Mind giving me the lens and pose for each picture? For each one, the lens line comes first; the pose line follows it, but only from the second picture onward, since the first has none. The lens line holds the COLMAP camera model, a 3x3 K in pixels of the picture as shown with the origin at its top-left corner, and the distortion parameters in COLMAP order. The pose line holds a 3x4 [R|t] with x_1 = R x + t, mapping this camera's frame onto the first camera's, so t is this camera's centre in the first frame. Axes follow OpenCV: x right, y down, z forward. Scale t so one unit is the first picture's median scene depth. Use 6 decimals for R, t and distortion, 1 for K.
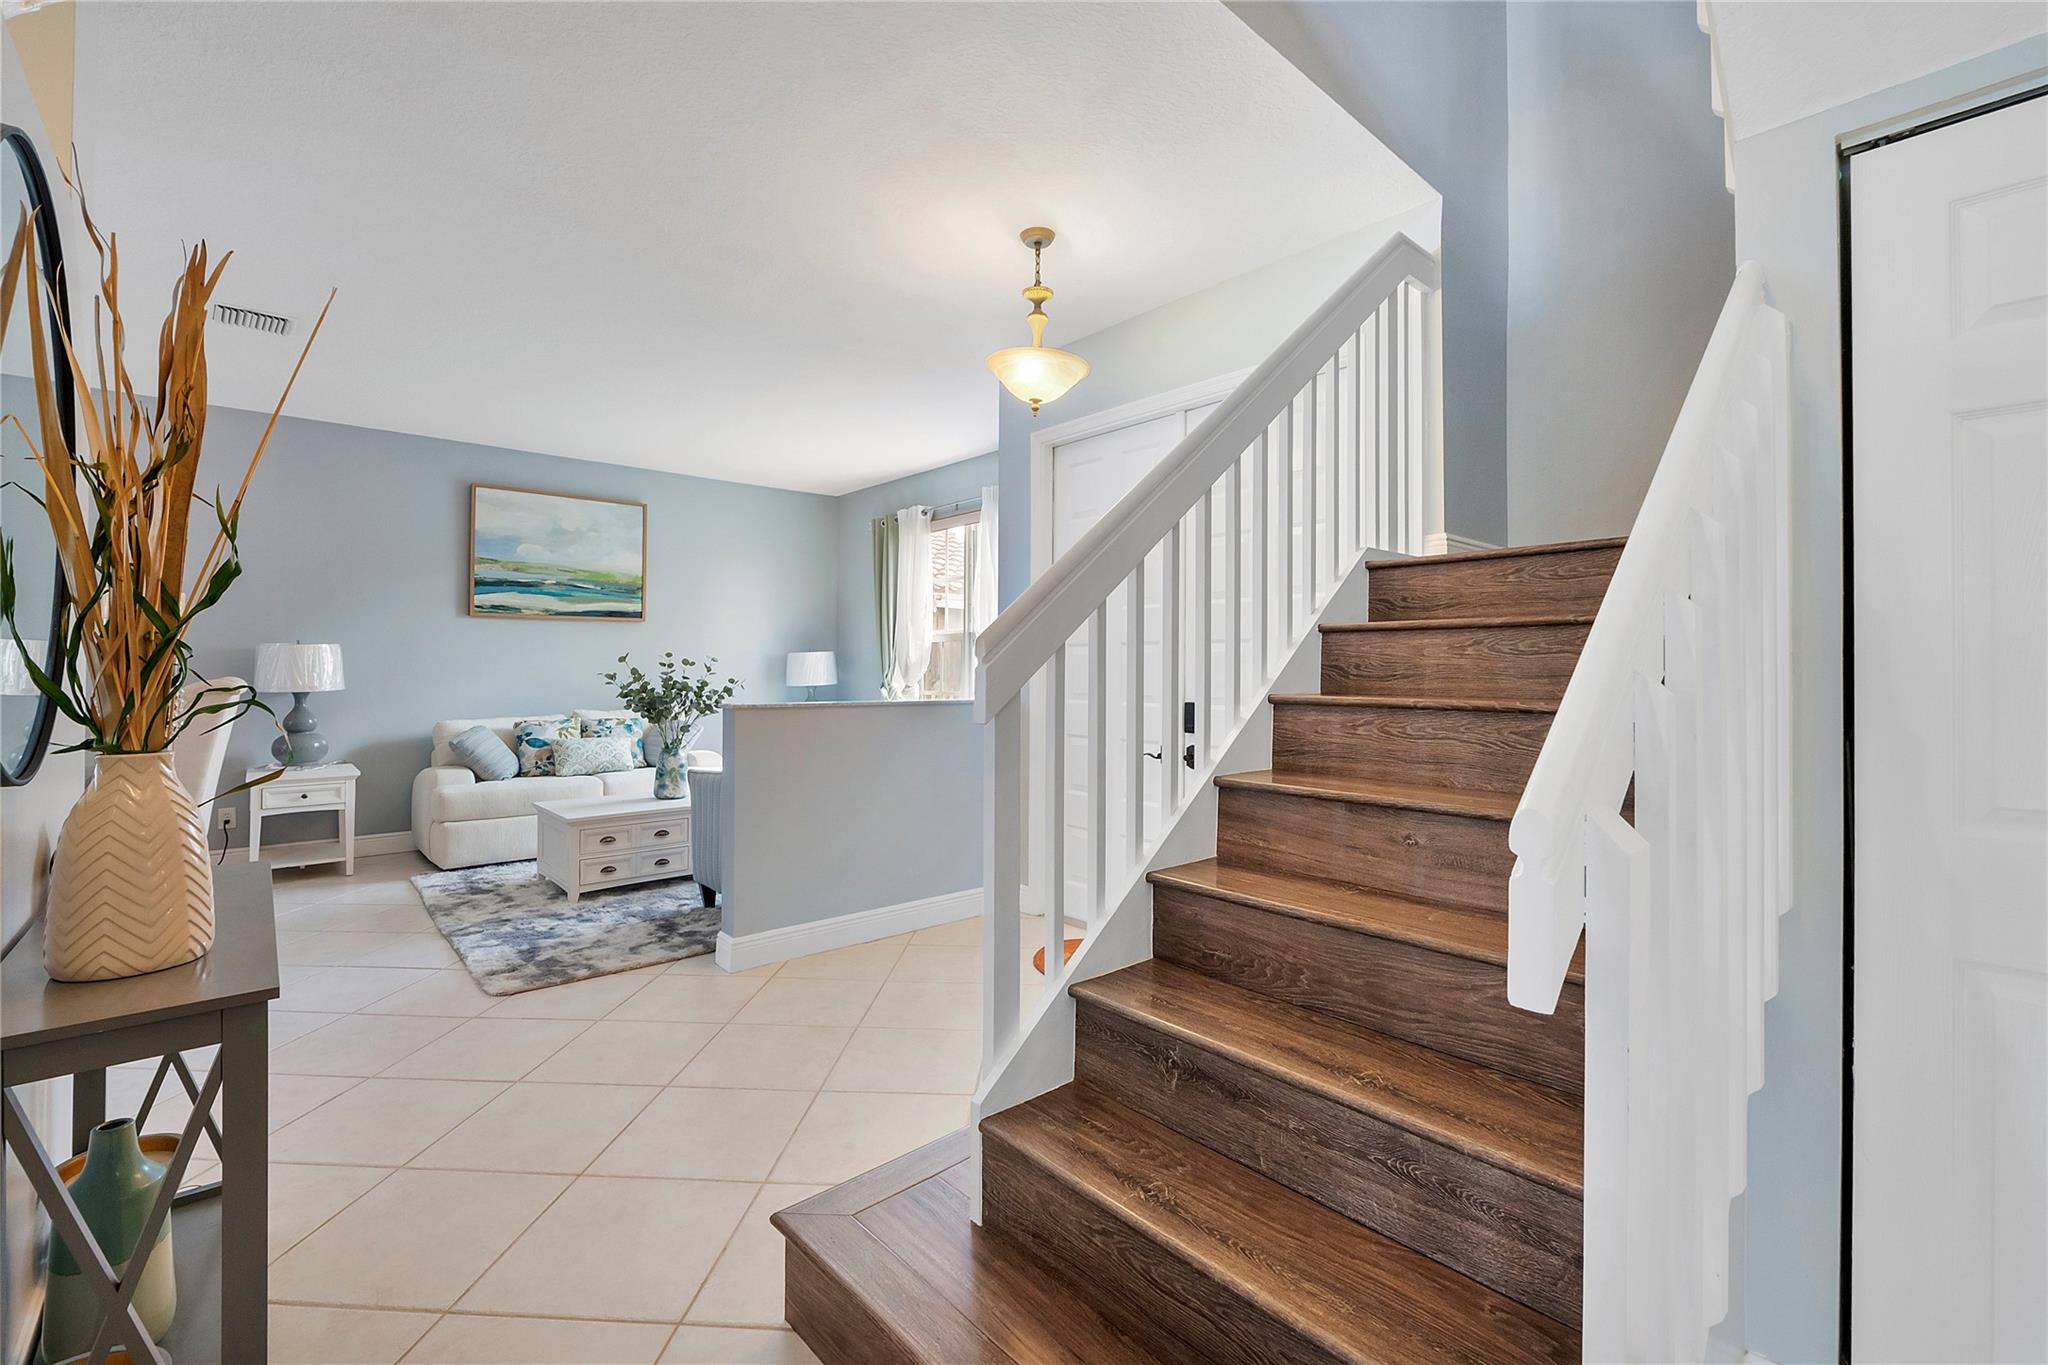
lens RADIAL K [[870.7, 0, 1009.0], [0, 870.7, 672.4], [0, 0, 1]] dist [-0.006163, 0.000896]
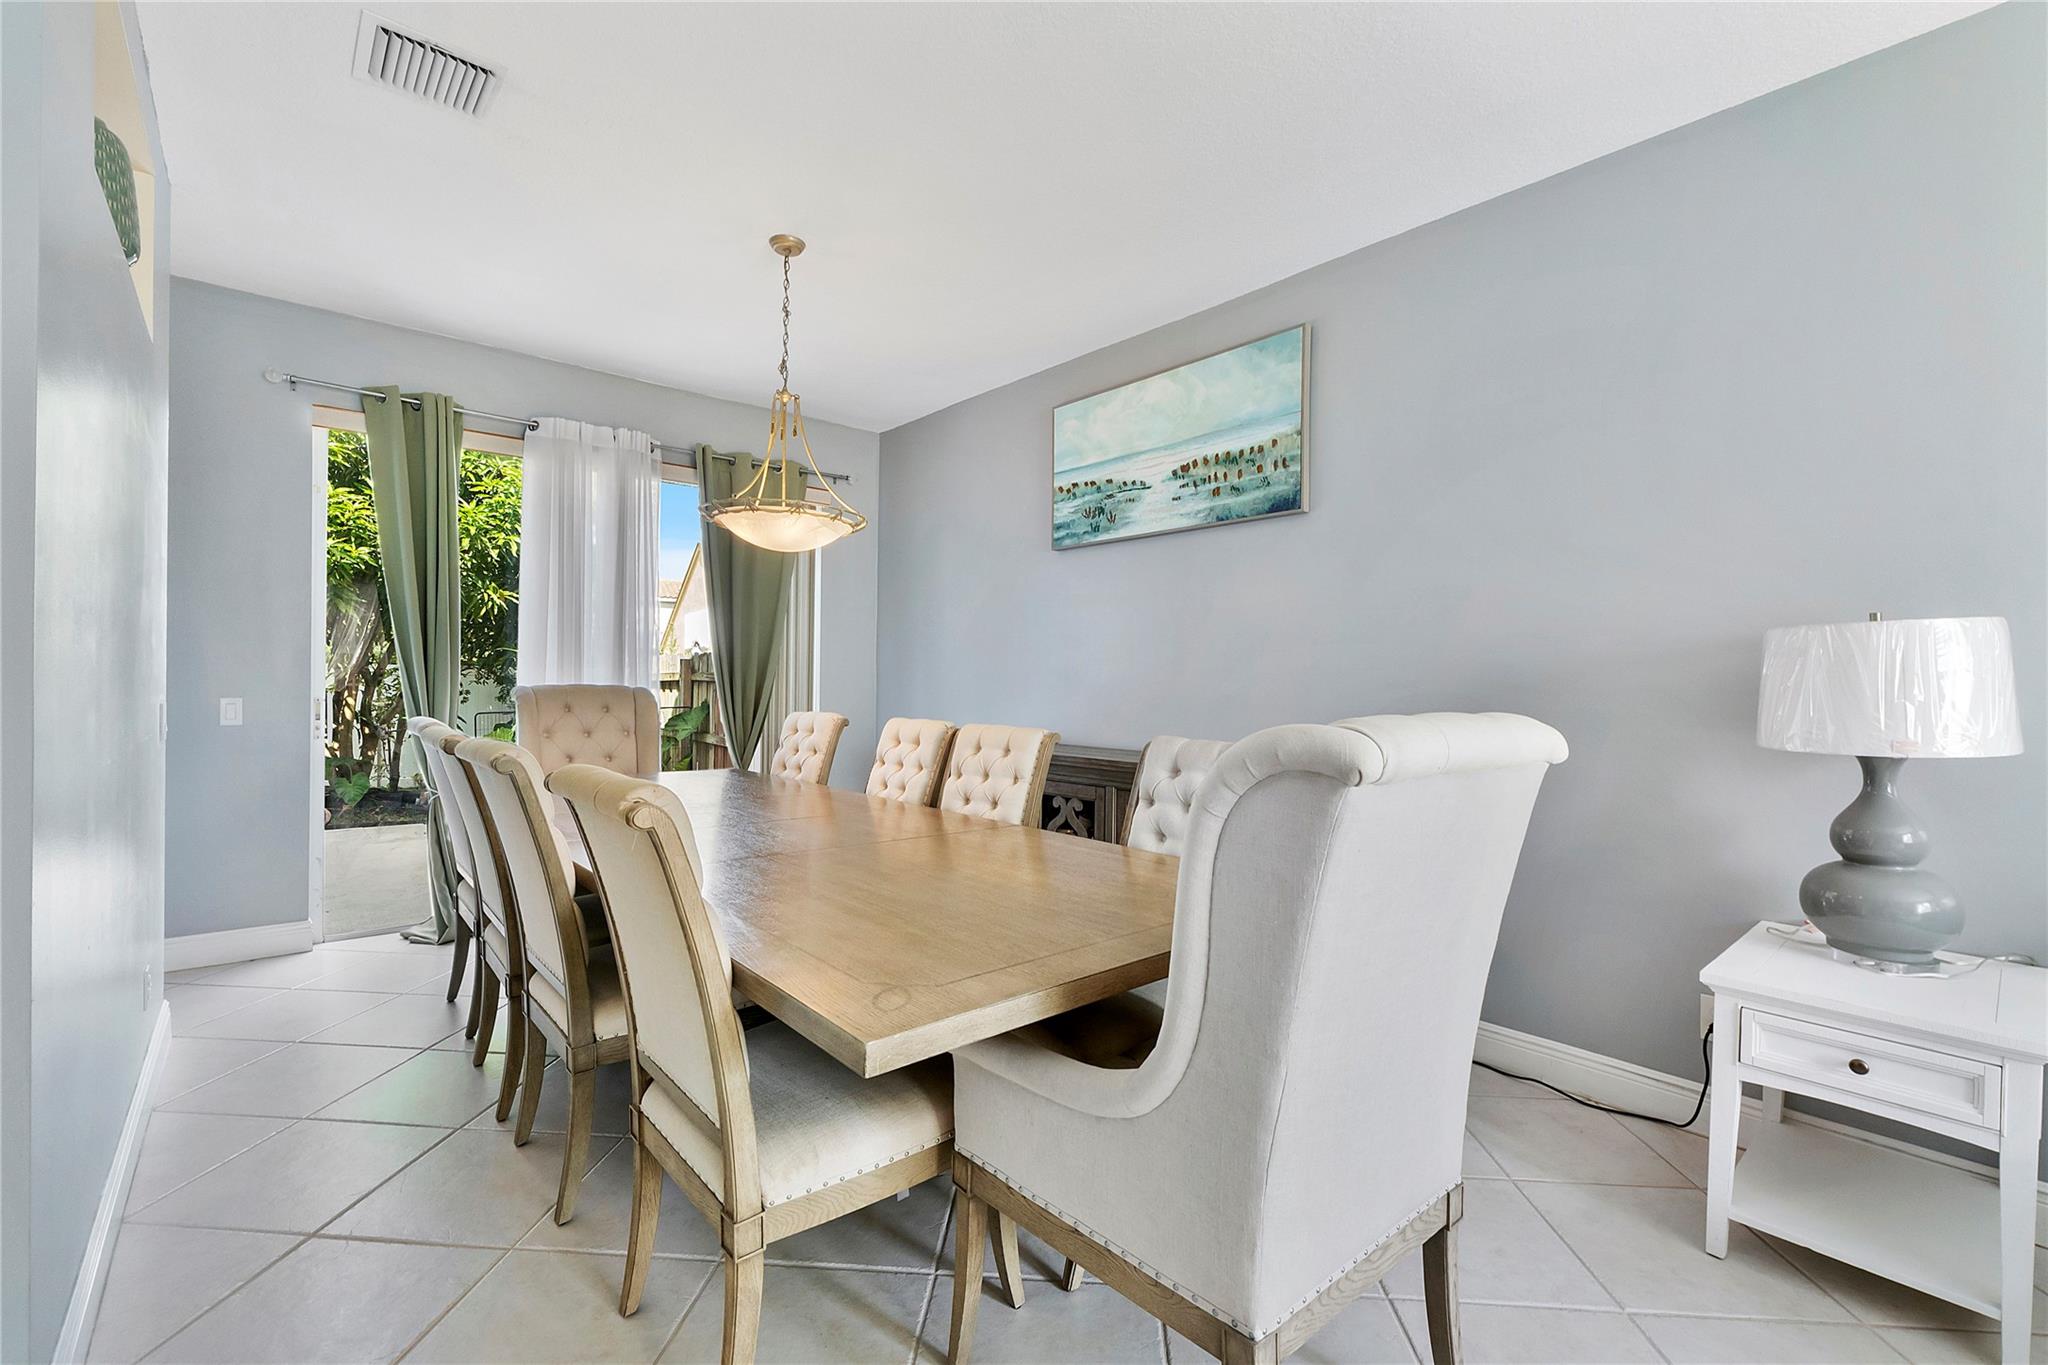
lens RADIAL K [[870.7, 0, 1018.0], [0, 870.7, 683.3], [0, 0, 1]] dist [-0.006163, 0.000896]
pose [[-0.002741, 0.001932, -0.999994, -0.388766], [-0.011315, 0.999934, 0.001963, -0.003878], [0.999932, 0.011320, -0.002719, 0.551805]]
